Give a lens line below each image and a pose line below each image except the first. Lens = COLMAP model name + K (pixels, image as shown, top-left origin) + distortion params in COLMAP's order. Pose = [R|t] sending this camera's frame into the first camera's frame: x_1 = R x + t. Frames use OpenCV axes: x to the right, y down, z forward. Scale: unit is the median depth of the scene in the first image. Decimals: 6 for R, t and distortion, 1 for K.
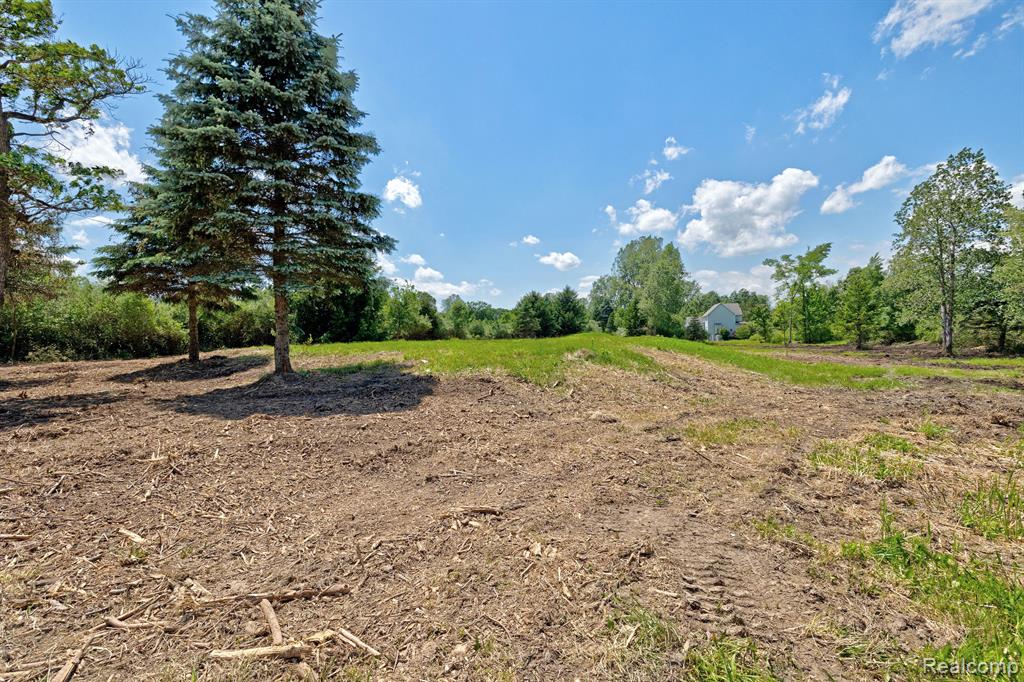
lens RADIAL K [[420.9, 0, 521.6], [0, 420.9, 342.0], [0, 0, 1]] dist [0.000461, 0.000125]
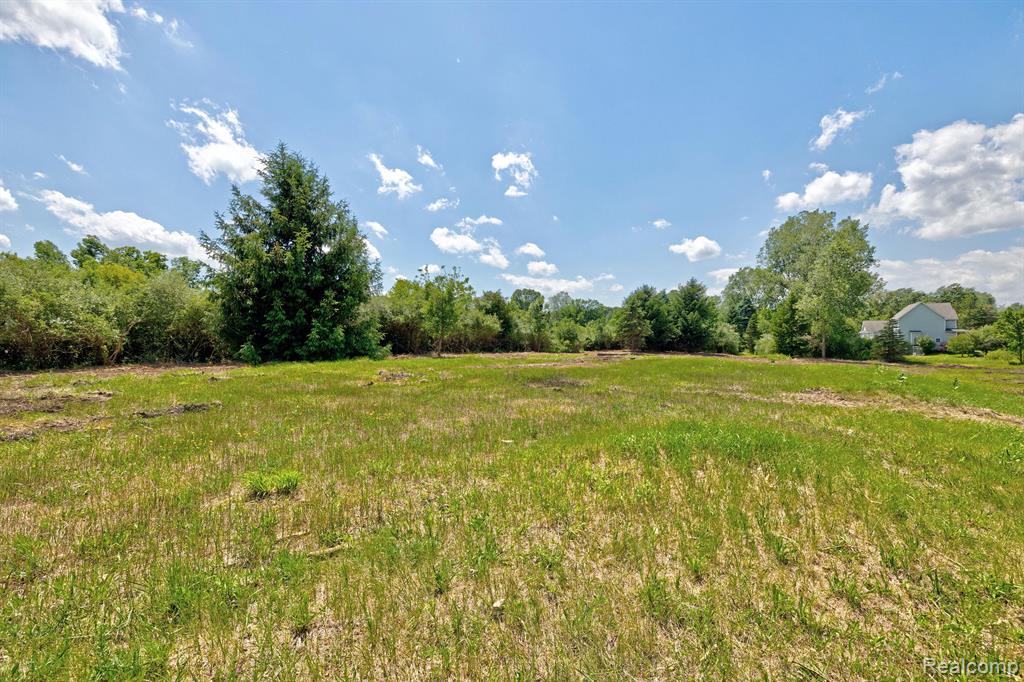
lens RADIAL K [[435.7, 0, 517.3], [0, 435.7, 345.0], [0, 0, 1]] dist [-0.000110, 0.000024]
pose [[0.960541, 0.033543, -0.276108, 0.028246], [-0.031270, 0.999431, 0.012634, -0.012813], [0.276375, -0.003501, 0.961044, 0.159509]]
